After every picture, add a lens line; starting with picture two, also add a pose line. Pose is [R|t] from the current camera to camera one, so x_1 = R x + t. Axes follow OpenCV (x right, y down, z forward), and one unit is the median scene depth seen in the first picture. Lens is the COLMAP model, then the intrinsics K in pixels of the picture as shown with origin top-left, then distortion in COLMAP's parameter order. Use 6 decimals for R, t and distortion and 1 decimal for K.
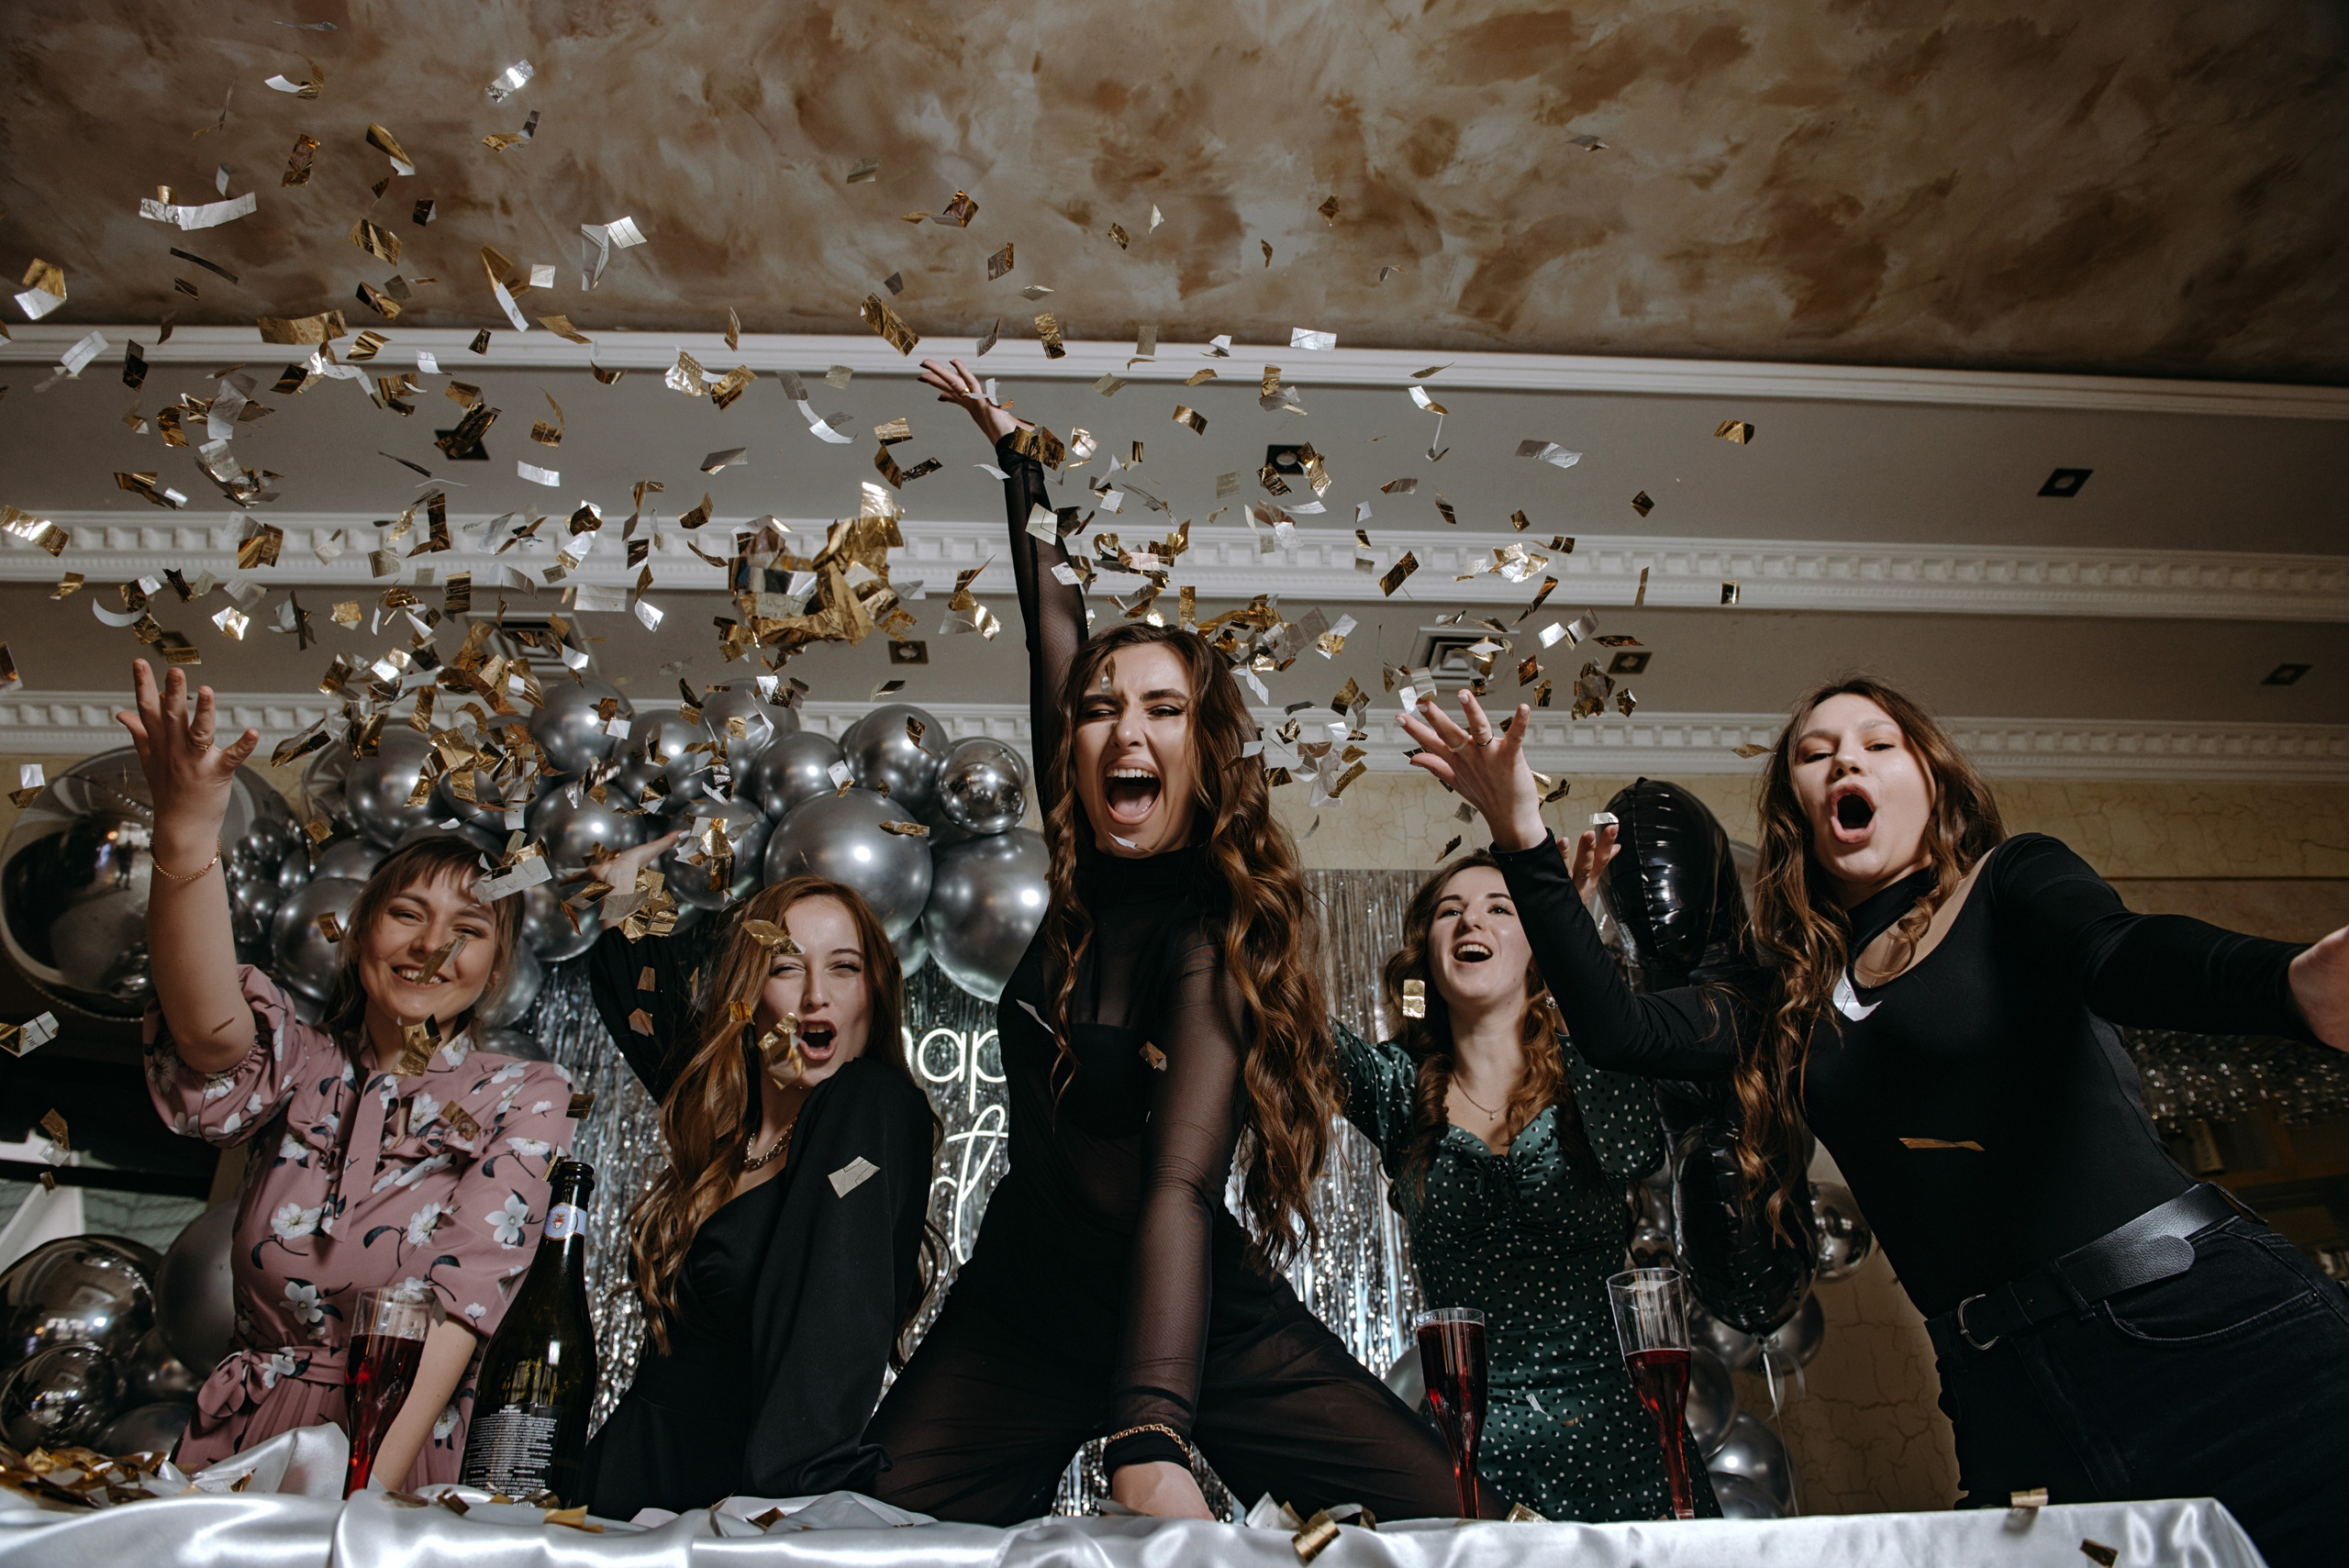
lens RADIAL K [[1591.5, 0, 1170.5], [0, 1591.5, 780.1], [0, 0, 1]] dist [-0.046965, -0.008535]
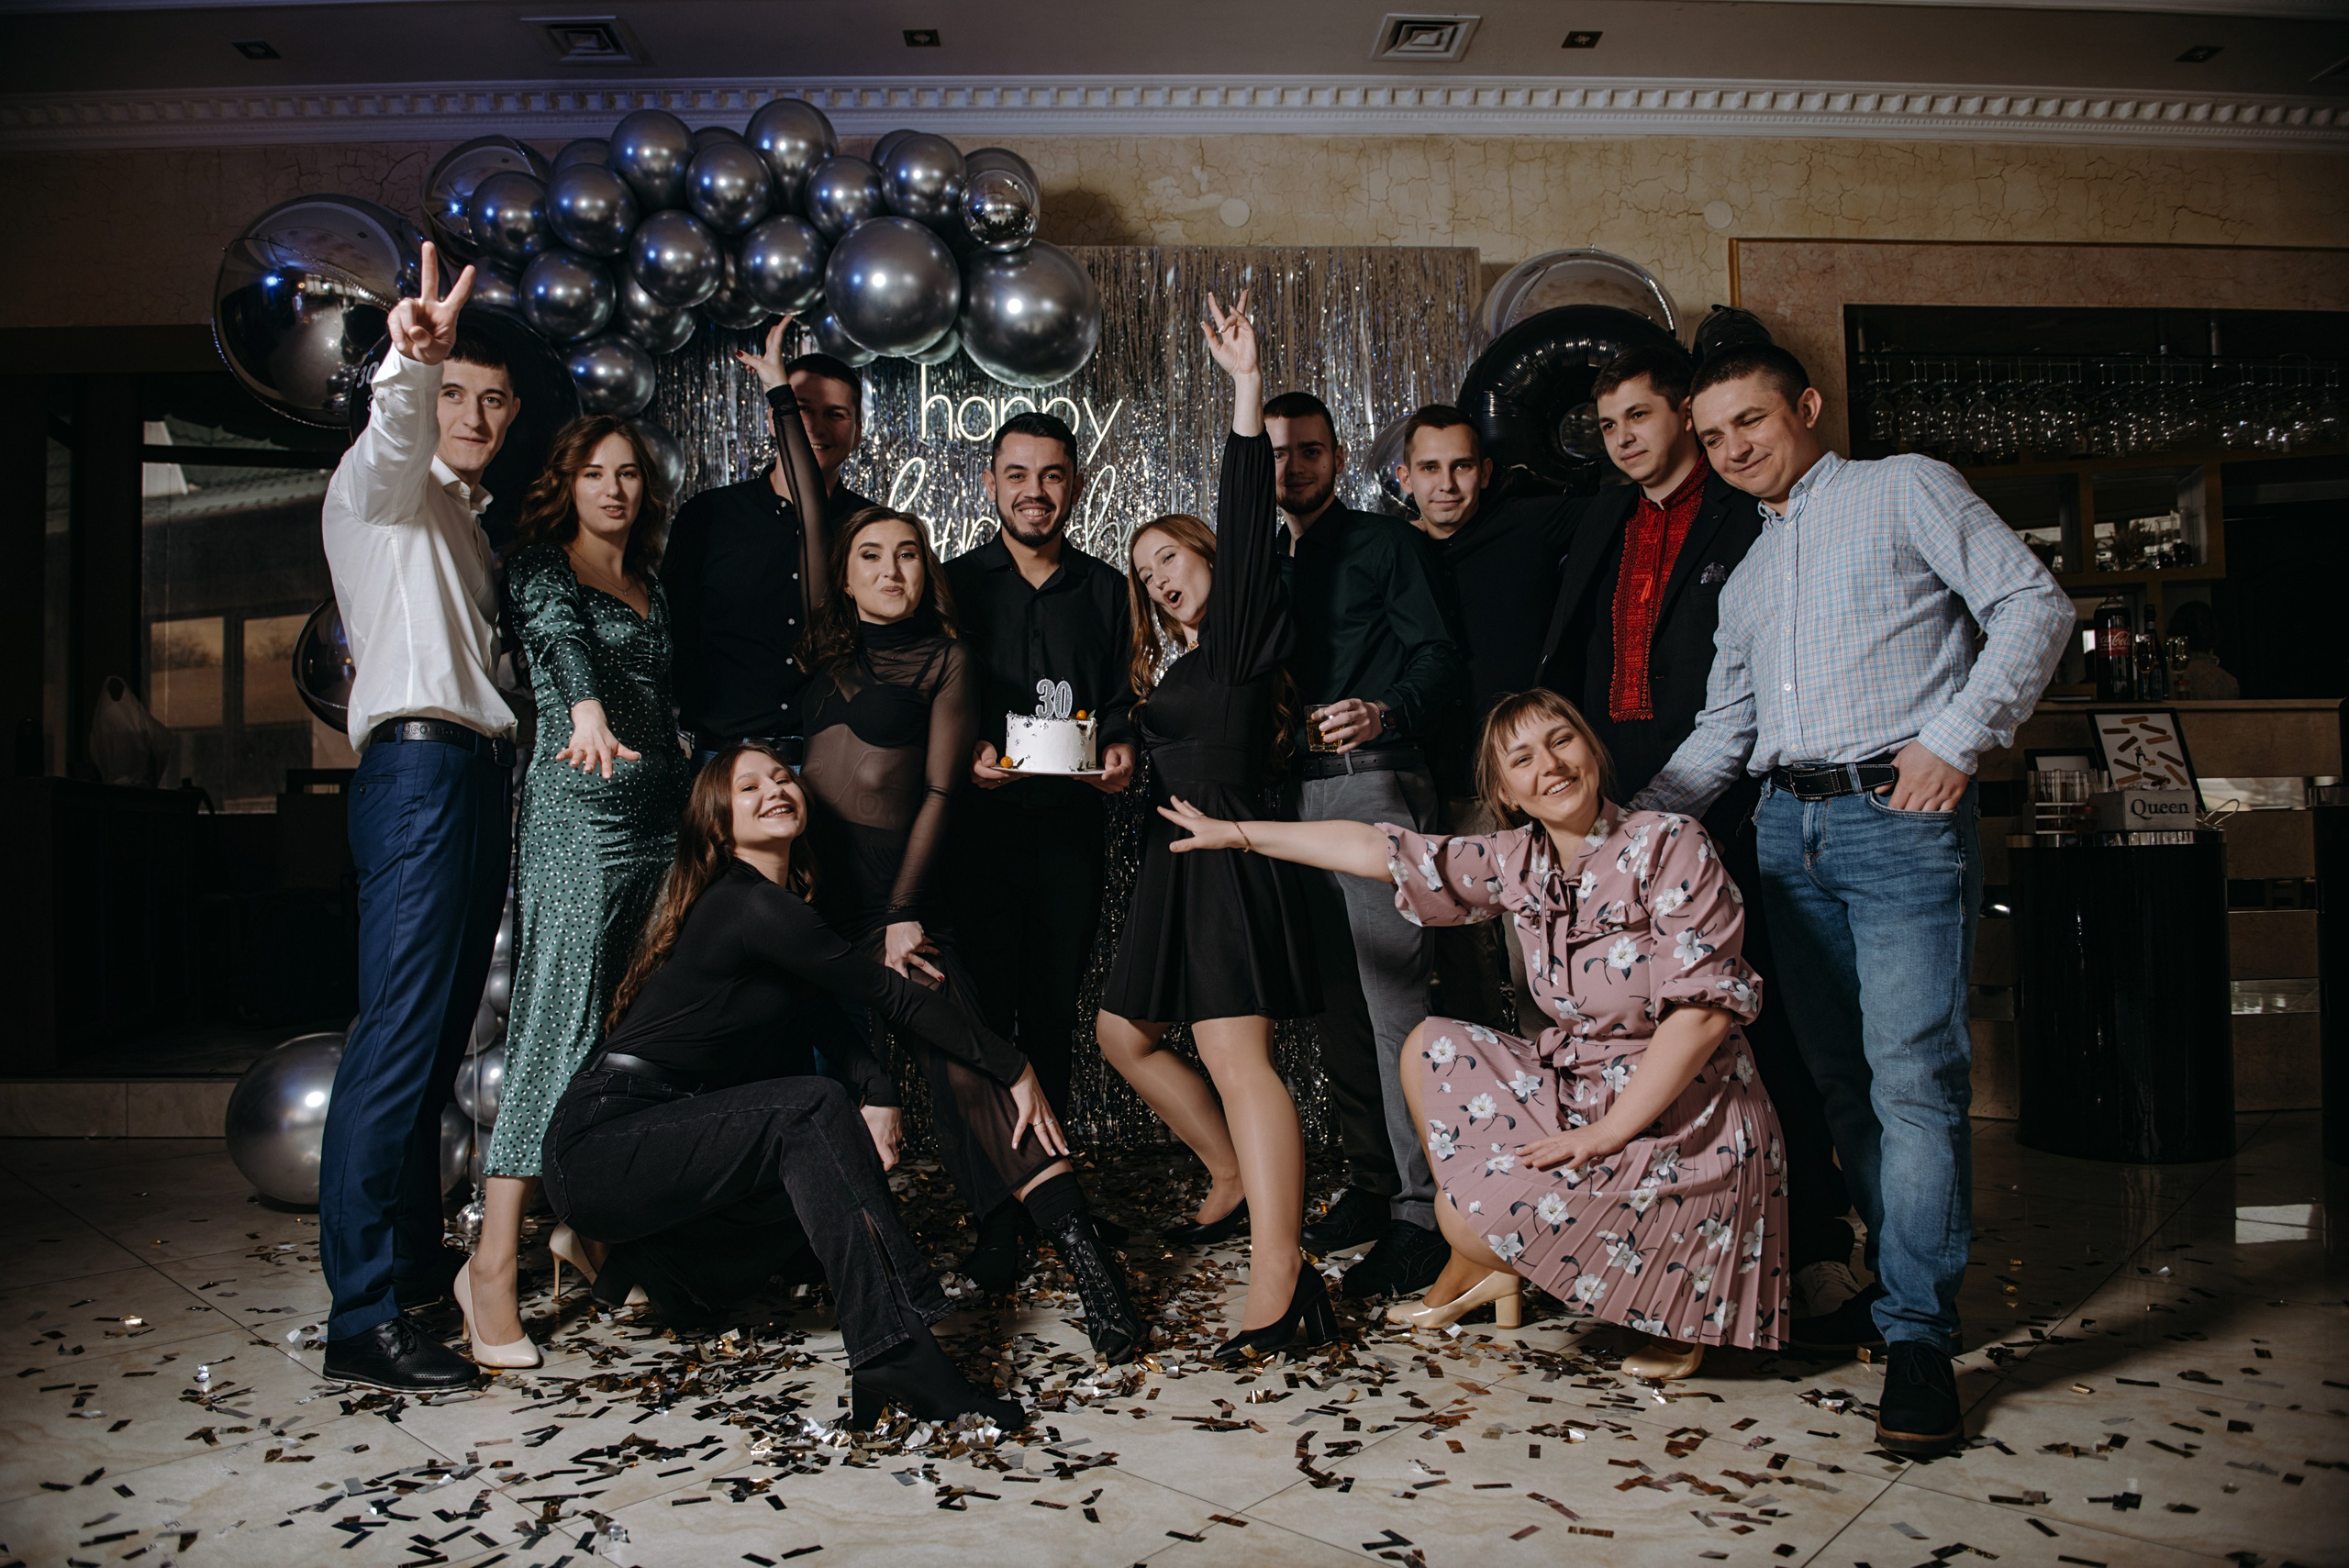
lens RADIAL K [[1606.7, 0, 1175.7], [0, 1606.7, 794.2], [0, 0, 1]] dist [-0.049159, -0.017131]
pose [[0.999853, 0.001722, -0.017043, 0.037000], [0.007073, 0.864638, 0.502346, -0.215743], [0.015601, -0.502393, 0.864499, -0.253617]]
